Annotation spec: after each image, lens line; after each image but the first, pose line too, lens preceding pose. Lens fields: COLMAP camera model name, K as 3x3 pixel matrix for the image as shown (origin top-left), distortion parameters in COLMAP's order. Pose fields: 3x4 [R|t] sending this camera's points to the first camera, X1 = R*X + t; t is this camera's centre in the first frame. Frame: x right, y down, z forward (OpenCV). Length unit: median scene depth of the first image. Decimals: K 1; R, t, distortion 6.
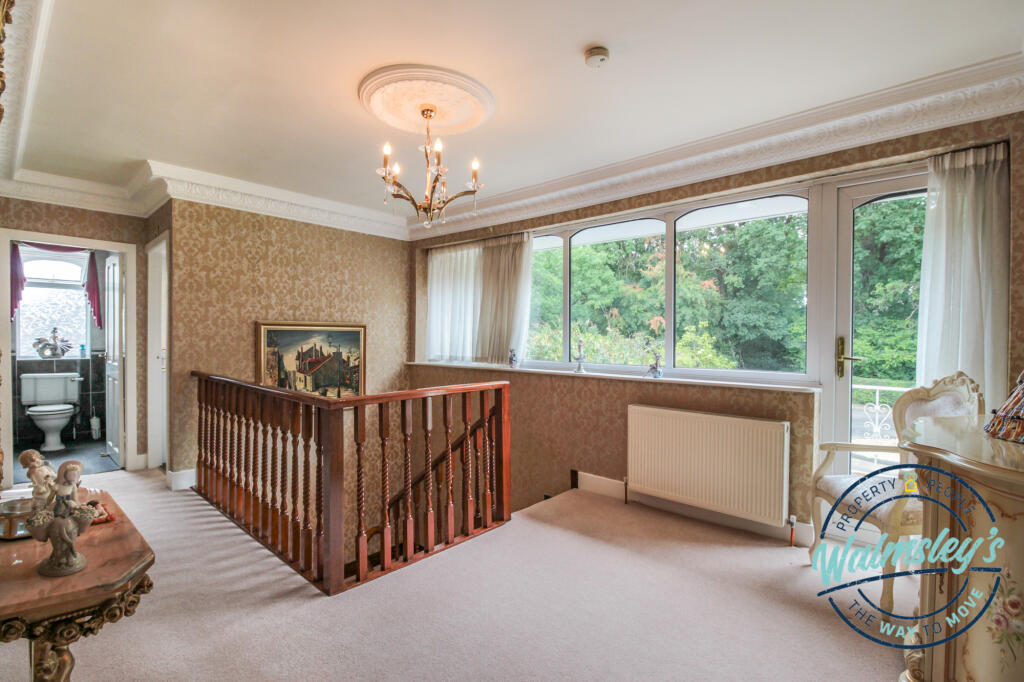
lens RADIAL K [[476.2, 0, 513.6], [0, 476.2, 330.8], [0, 0, 1]] dist [-0.000039, -0.000132]
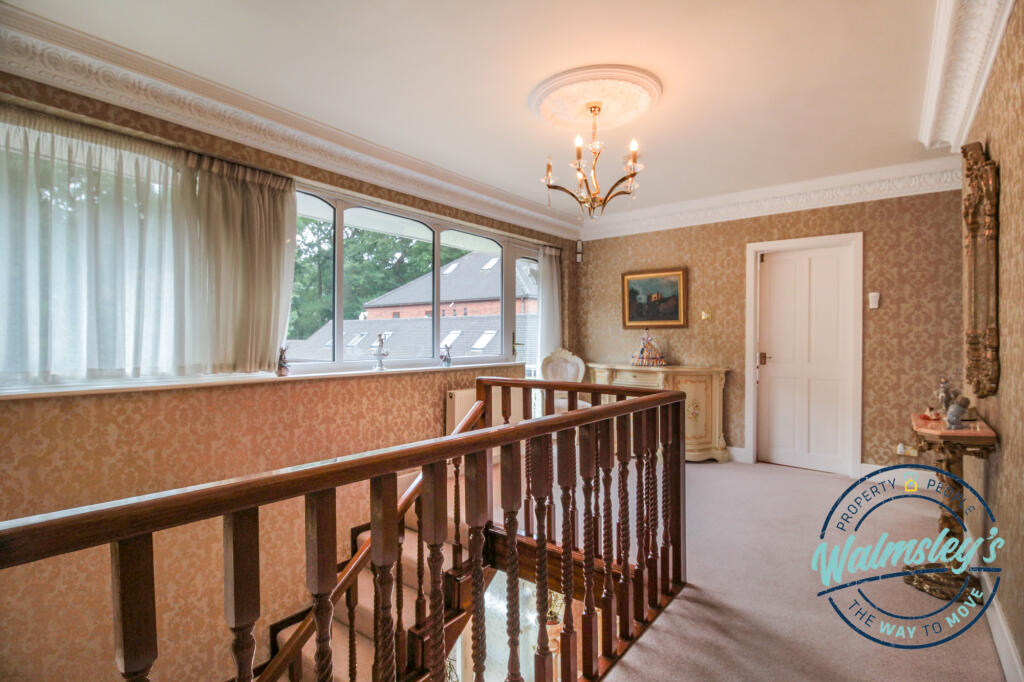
lens RADIAL K [[476.2, 0, 513.6], [0, 476.2, 330.8], [0, 0, 1]] dist [-0.000039, -0.000132]
pose [[-0.034443, -0.001516, 0.999406, -0.831945], [-0.025658, 0.999671, 0.000633, 0.005415], [-0.999077, -0.025621, -0.034471, 0.836974]]
